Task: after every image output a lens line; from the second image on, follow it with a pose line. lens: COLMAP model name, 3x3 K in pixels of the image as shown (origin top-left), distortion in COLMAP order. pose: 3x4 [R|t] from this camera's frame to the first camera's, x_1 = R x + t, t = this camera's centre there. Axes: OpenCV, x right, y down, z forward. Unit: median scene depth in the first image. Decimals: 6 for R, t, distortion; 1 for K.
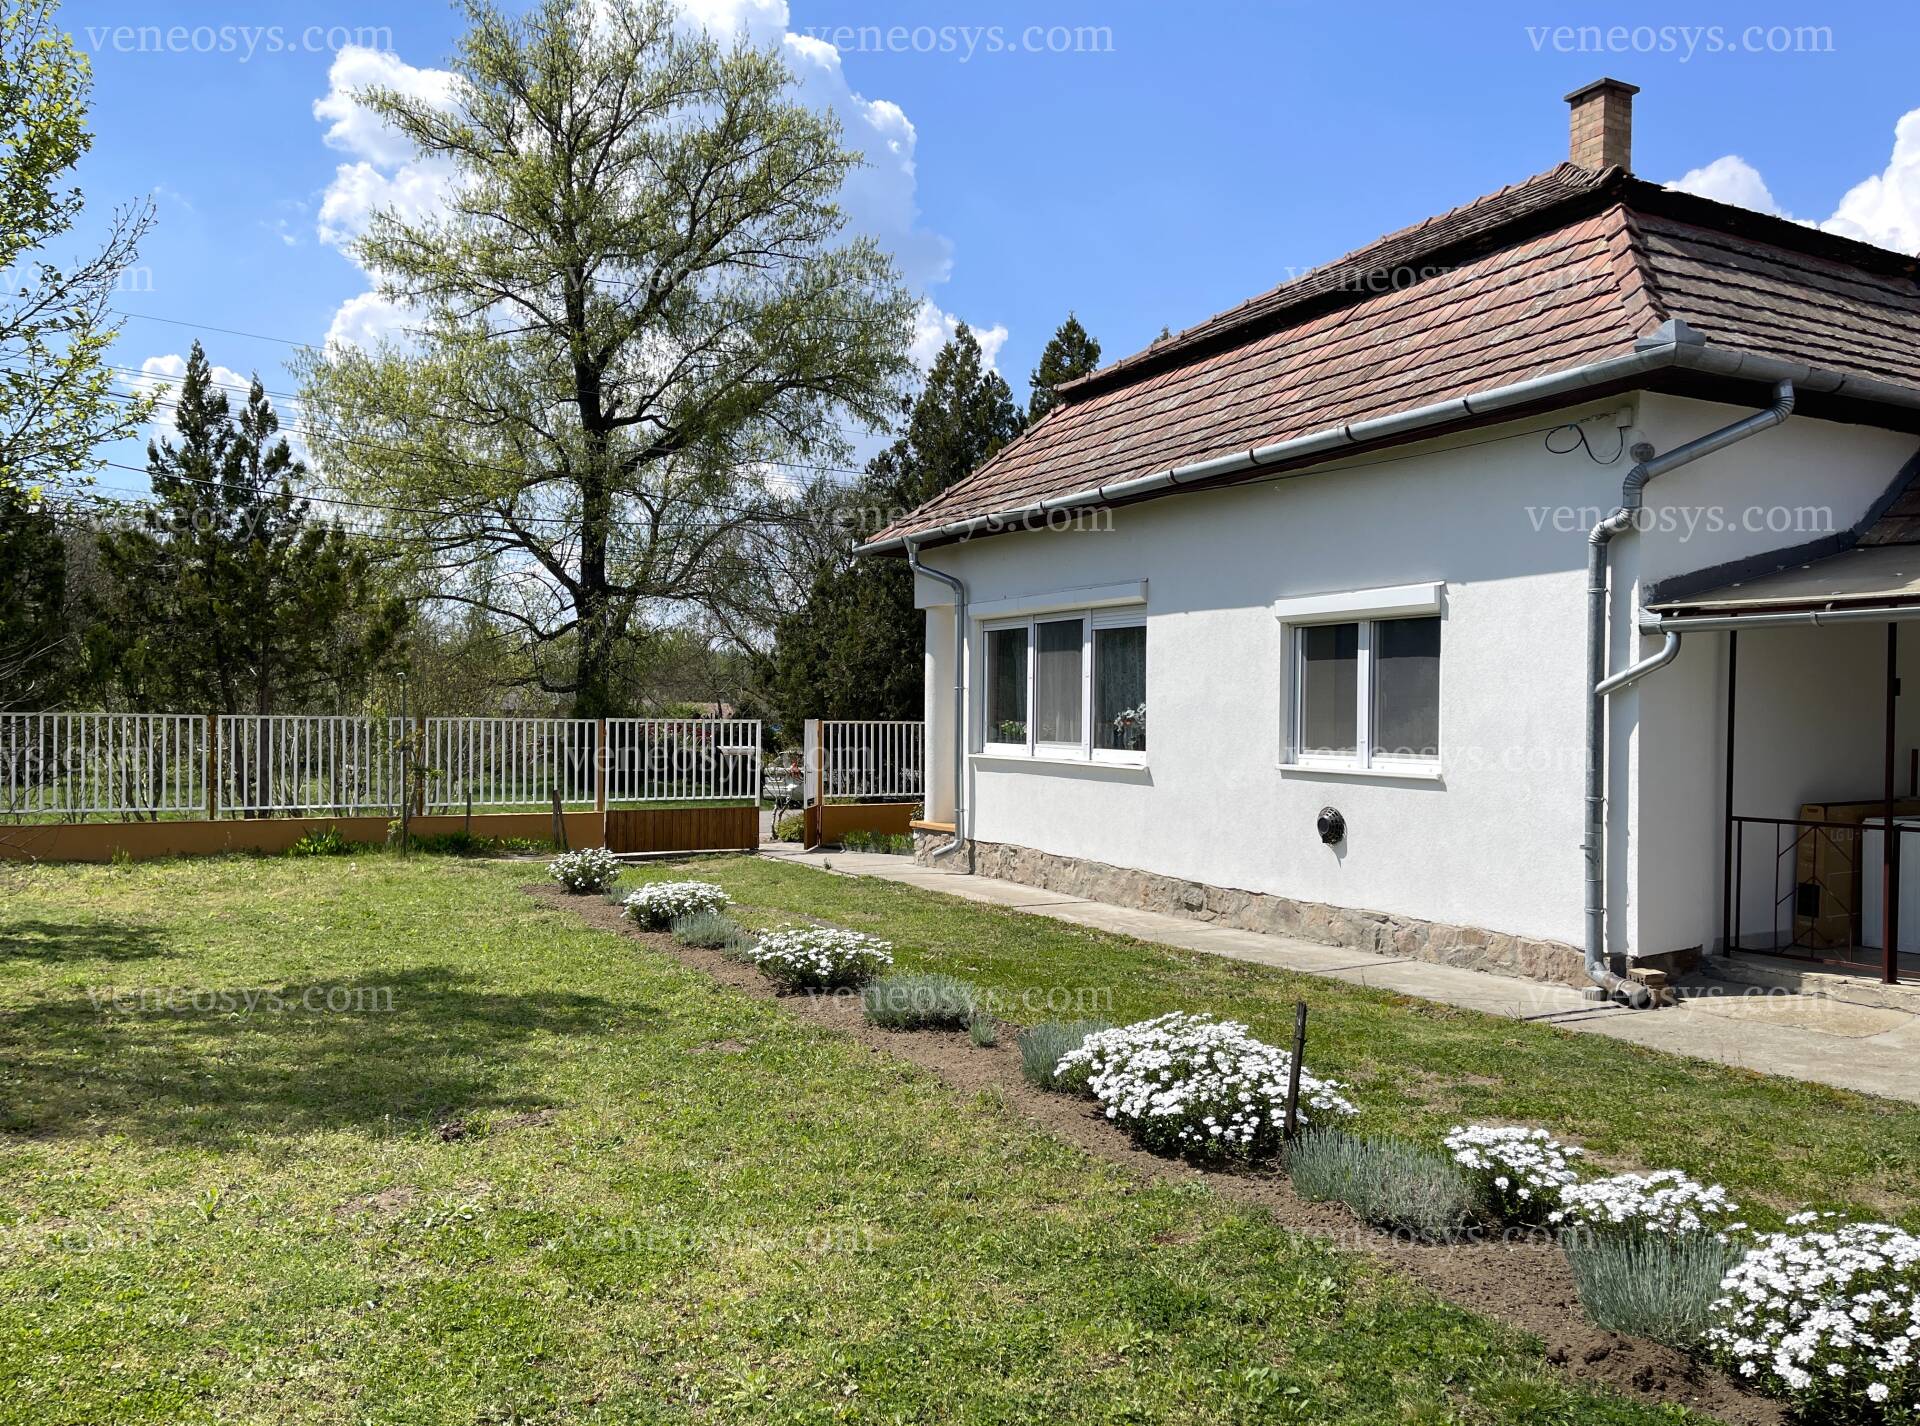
lens RADIAL K [[1454.3, 0, 971.7], [0, 1454.3, 703.3], [0, 0, 1]] dist [0.048842, -0.042935]
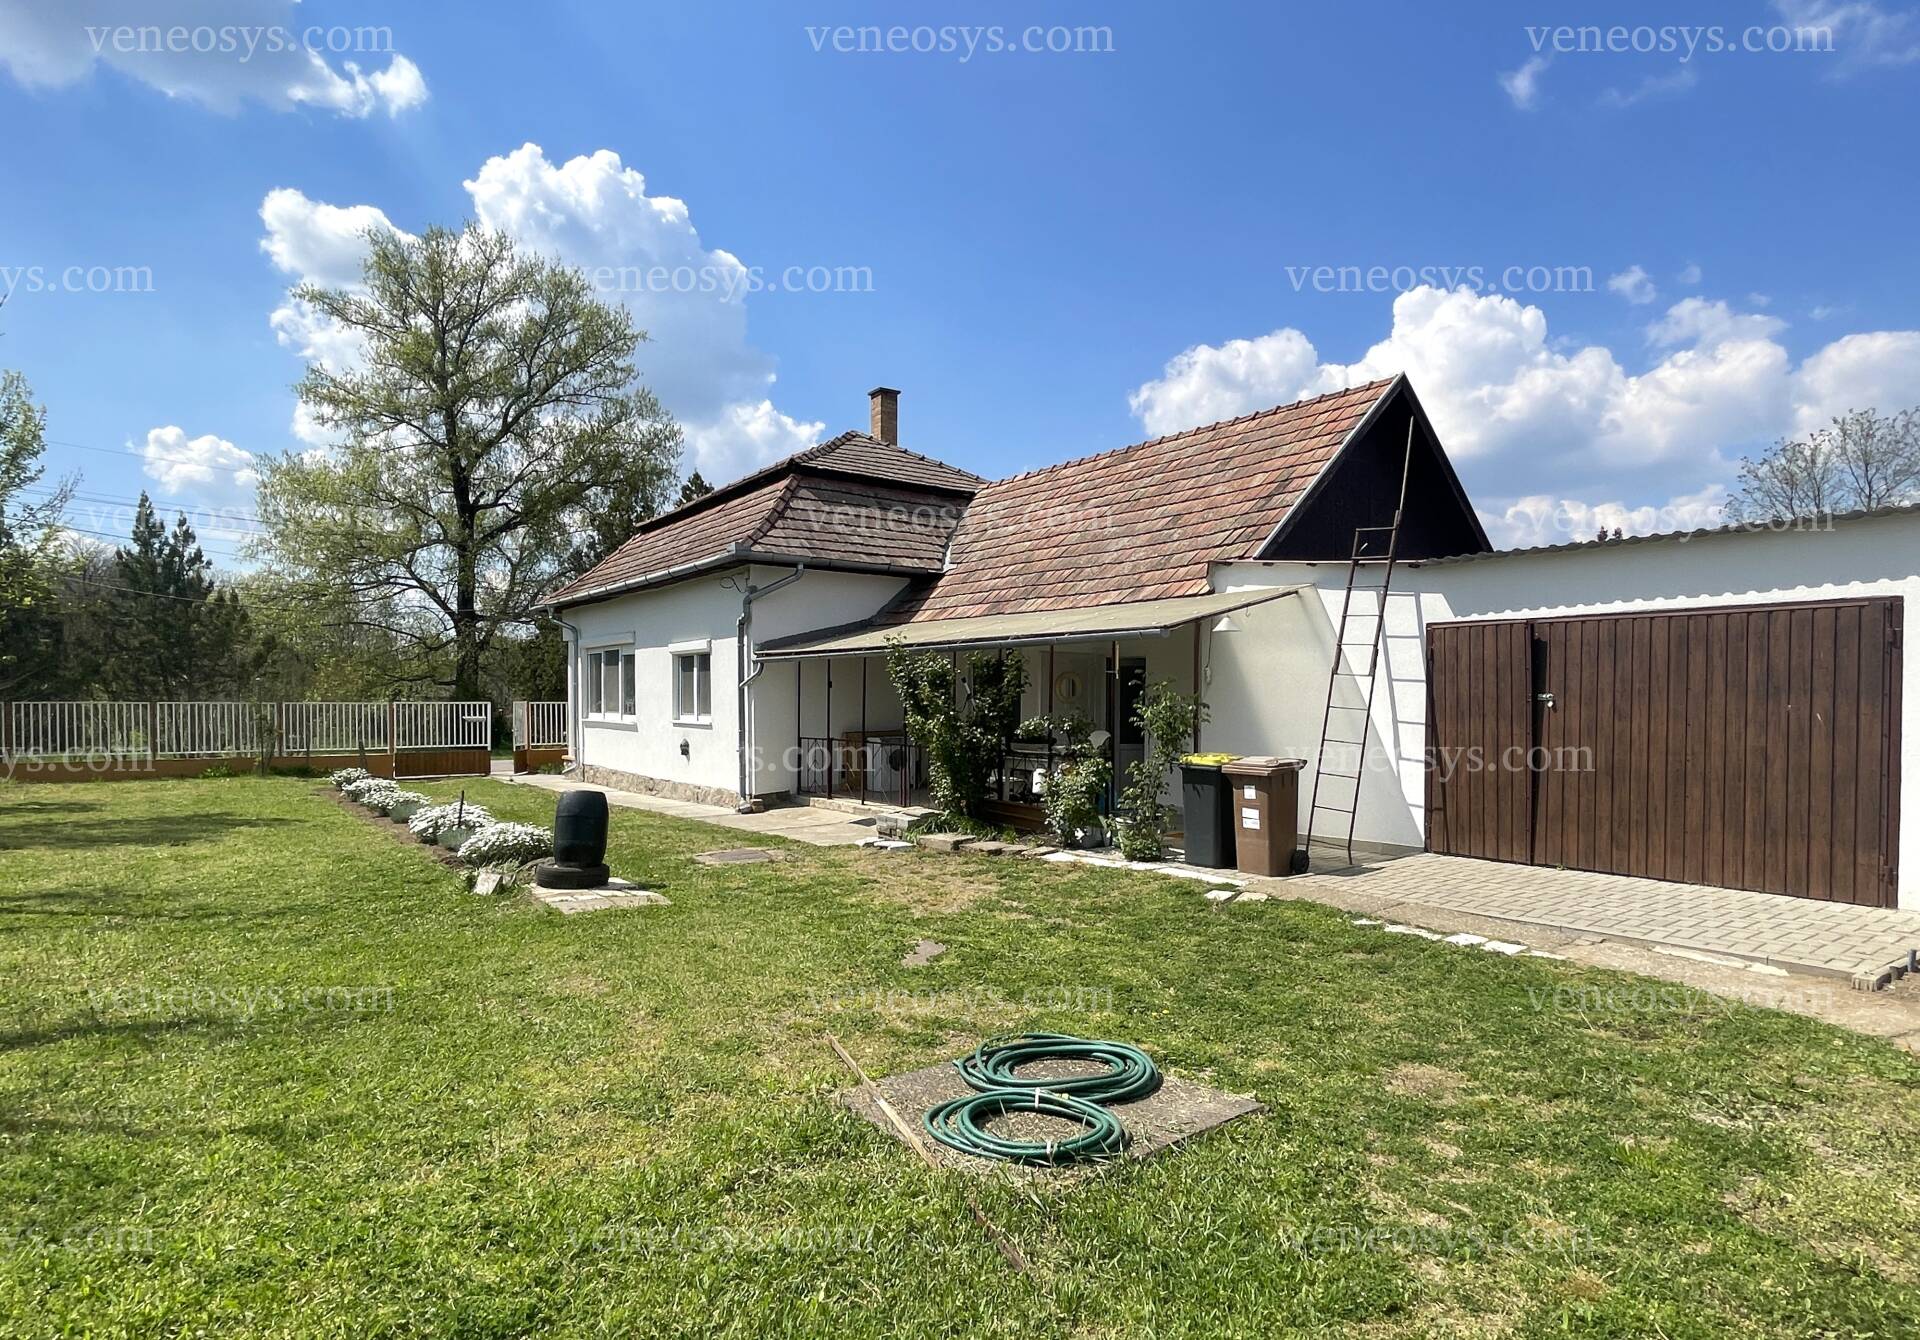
lens RADIAL K [[1033.0, 0, 989.8], [0, 1033.0, 723.5], [0, 0, 1]] dist [-0.026415, 0.004750]
pose [[0.987476, -0.014093, 0.157141, 0.308083], [0.008492, 0.999306, 0.036260, -0.002994], [-0.157543, -0.034471, 0.986910, -0.409026]]
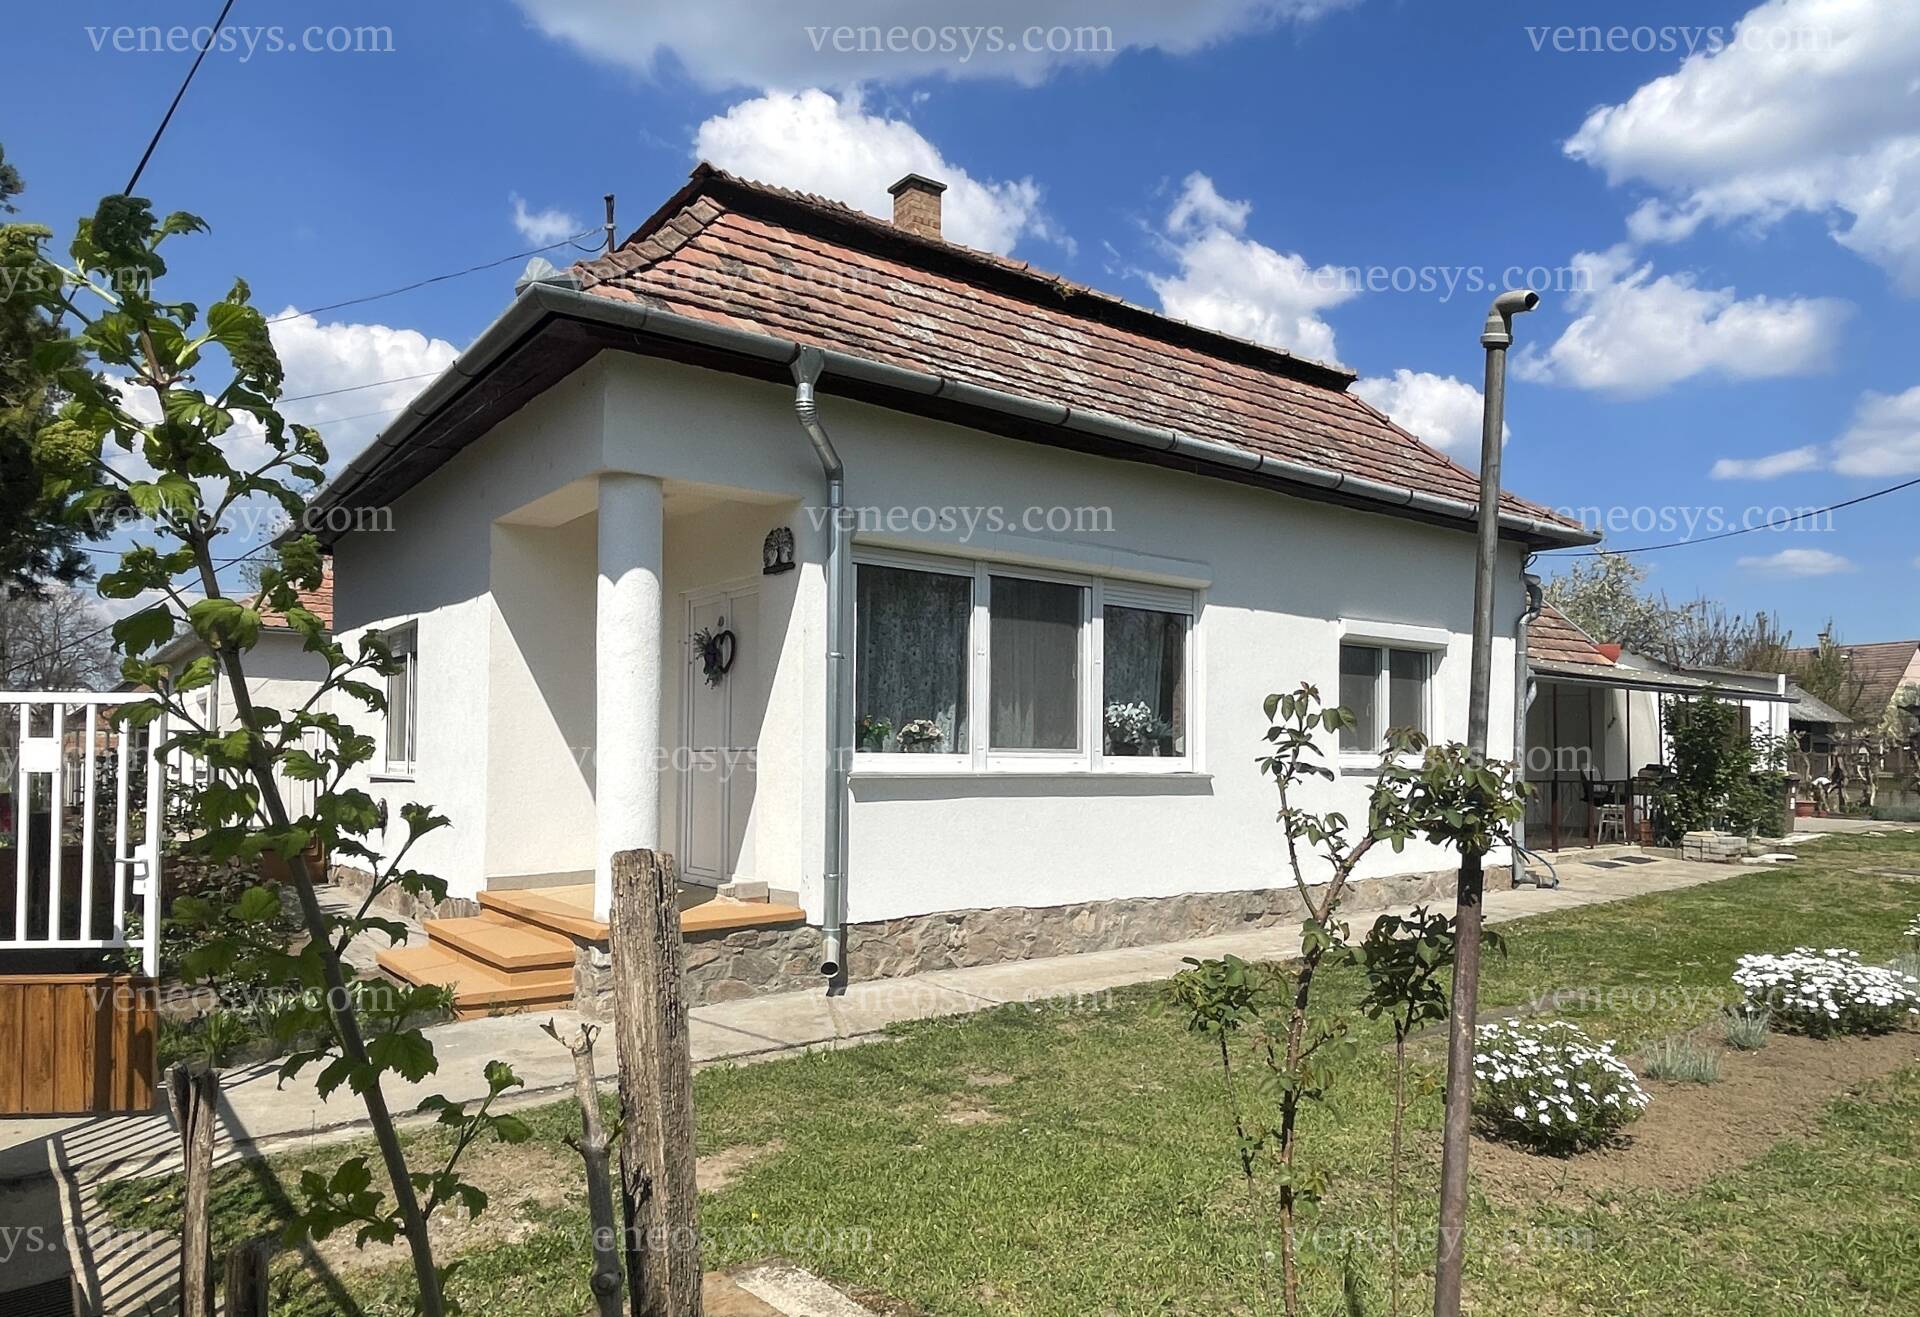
lens RADIAL K [[1188.2, 0, 956.6], [0, 1188.2, 675.4], [0, 0, 1]] dist [-0.006460, -0.004710]
pose [[-0.159798, 0.057121, 0.985496, -0.460282], [-0.016055, 0.998042, -0.060451, 0.024067], [-0.987019, -0.025482, -0.158568, 1.015233]]
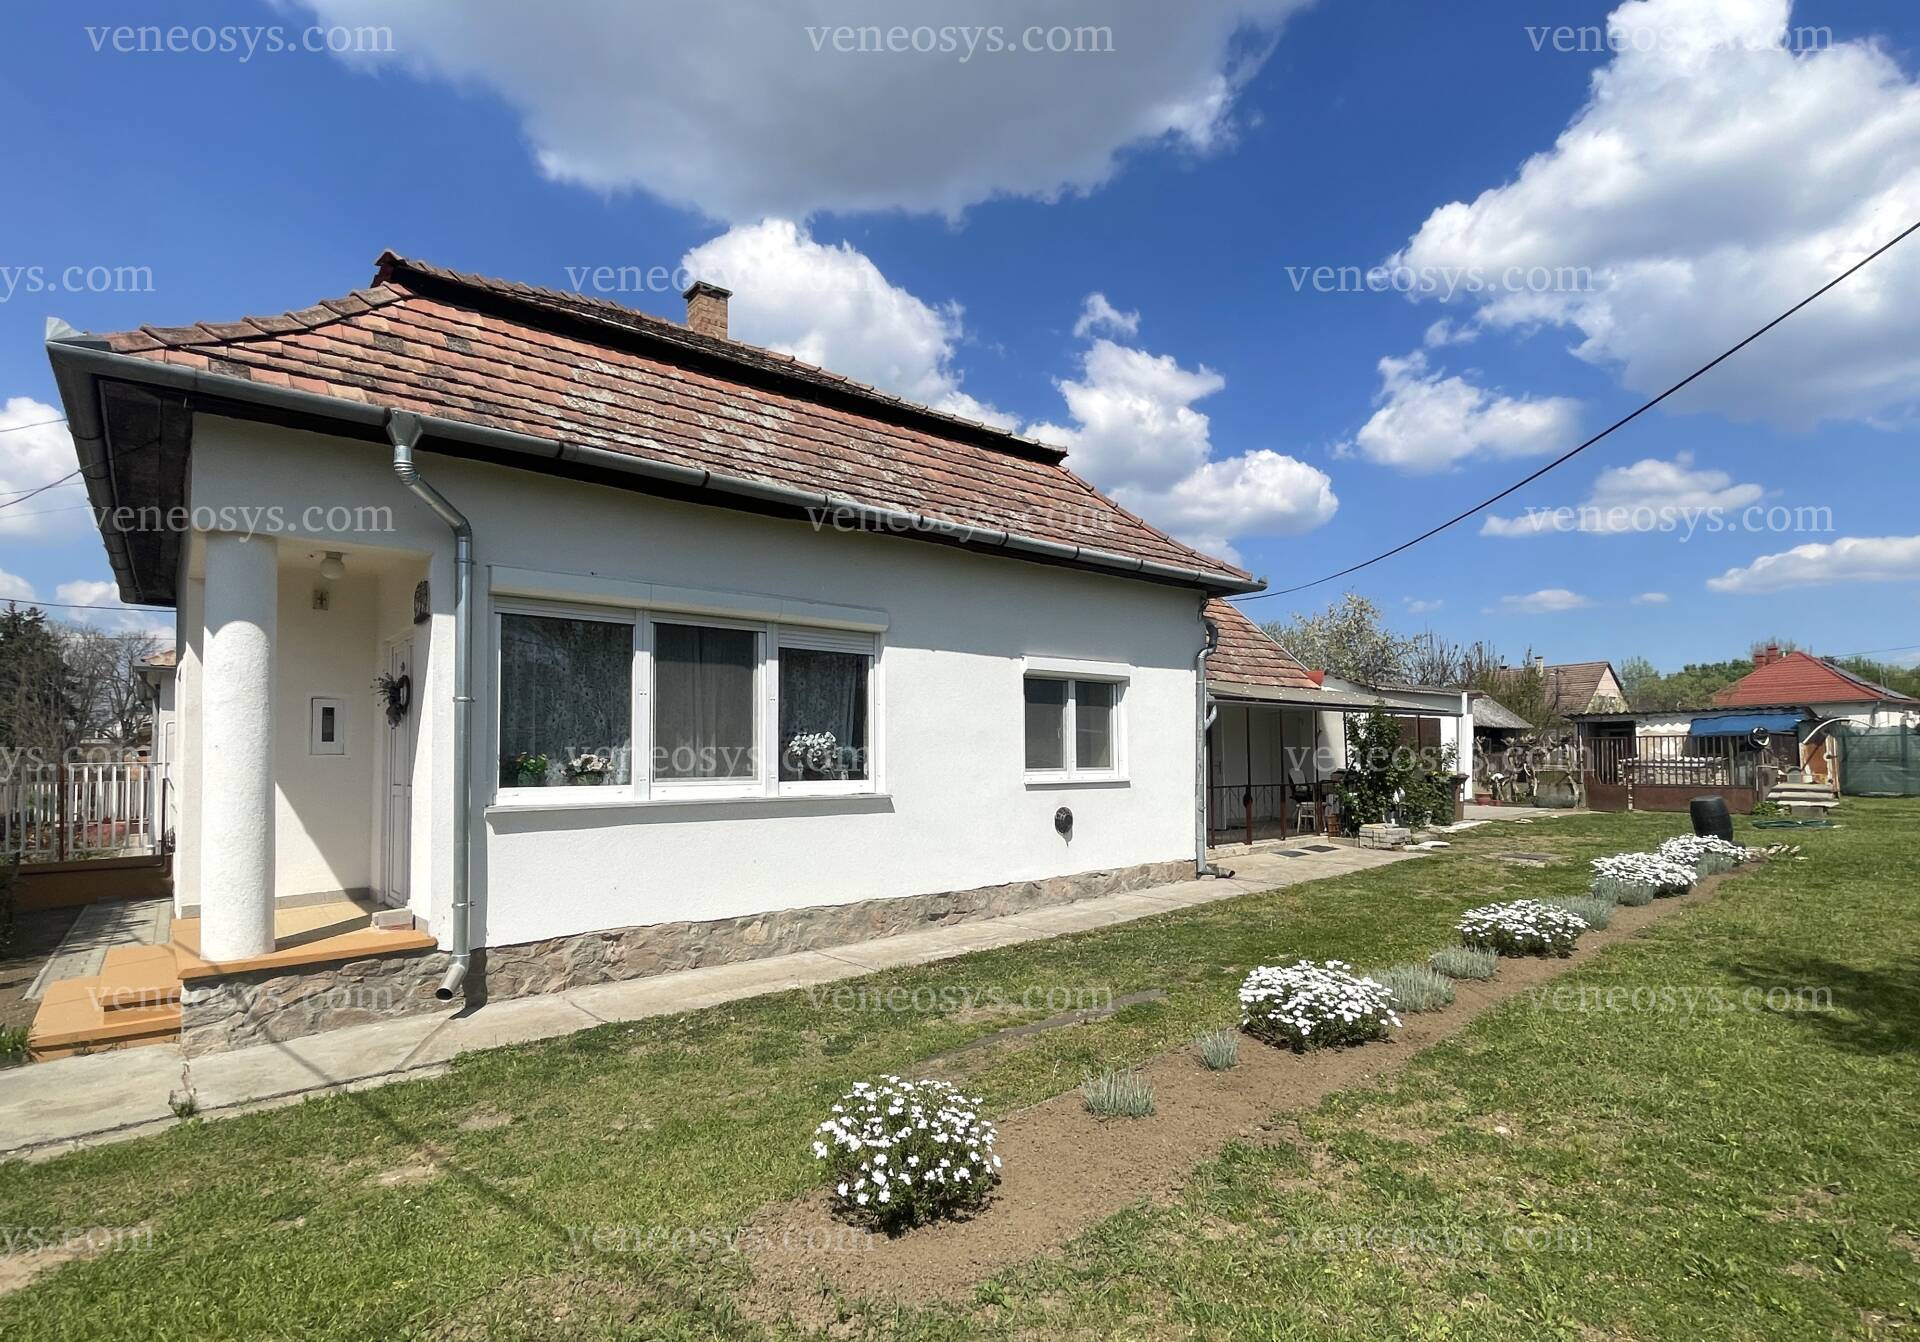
lens RADIAL K [[936.2, 0, 966.0], [0, 936.2, 699.8], [0, 0, 1]] dist [-0.005501, -0.000872]
pose [[-0.219282, 0.046000, 0.974577, -0.426104], [-0.004422, 0.998831, -0.048139, 0.007132], [-0.975652, -0.014865, -0.218822, 0.873601]]
